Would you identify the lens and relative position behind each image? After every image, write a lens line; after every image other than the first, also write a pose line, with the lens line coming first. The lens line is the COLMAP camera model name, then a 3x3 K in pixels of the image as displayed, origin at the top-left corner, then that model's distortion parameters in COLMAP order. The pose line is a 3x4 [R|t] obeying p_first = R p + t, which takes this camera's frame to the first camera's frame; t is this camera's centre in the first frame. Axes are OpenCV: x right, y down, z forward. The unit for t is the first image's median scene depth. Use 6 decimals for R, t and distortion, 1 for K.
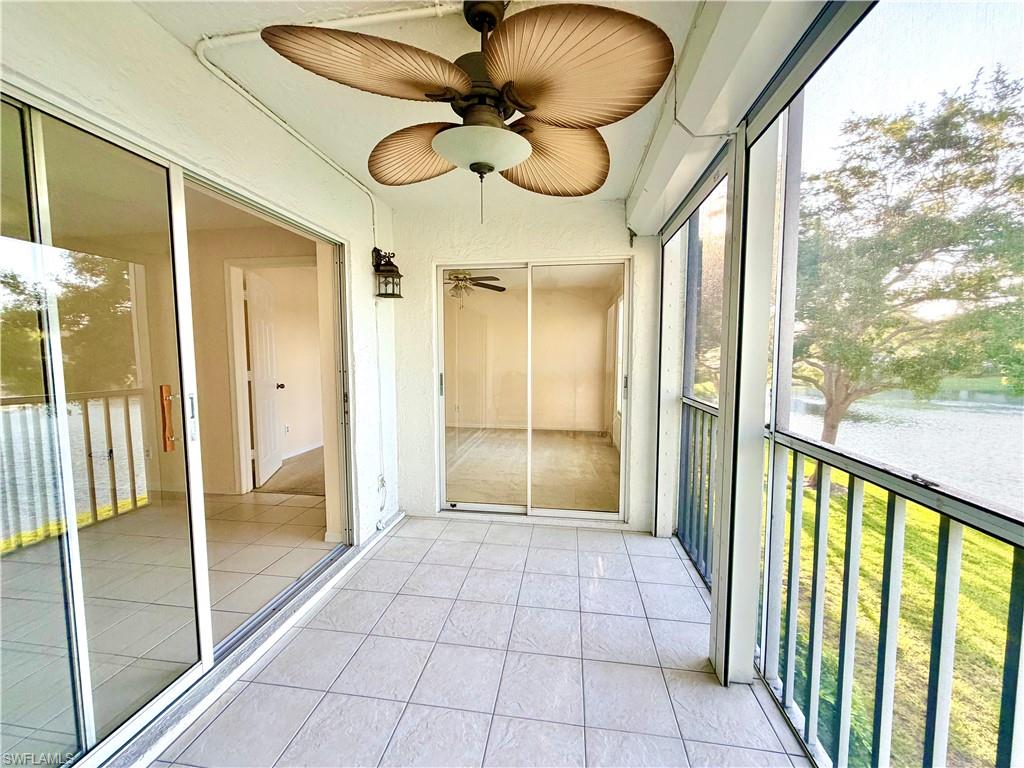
lens RADIAL K [[408.5, 0, 509.1], [0, 408.5, 386.3], [0, 0, 1]] dist [-0.002095, -0.000028]
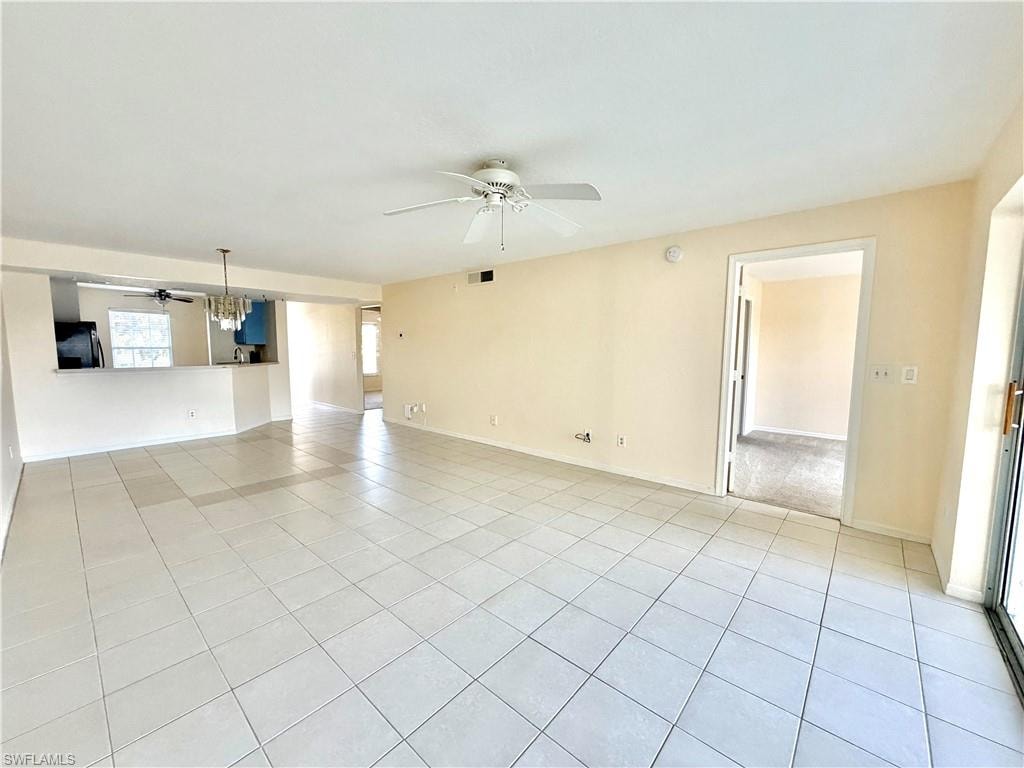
lens RADIAL K [[408.5, 0, 509.1], [0, 408.5, 386.3], [0, 0, 1]] dist [-0.002095, -0.000028]
pose [[0.836280, 0.059833, -0.545029, -0.676823], [-0.047795, 0.998199, 0.036246, -0.011550], [0.546216, -0.004262, 0.837634, -0.118894]]
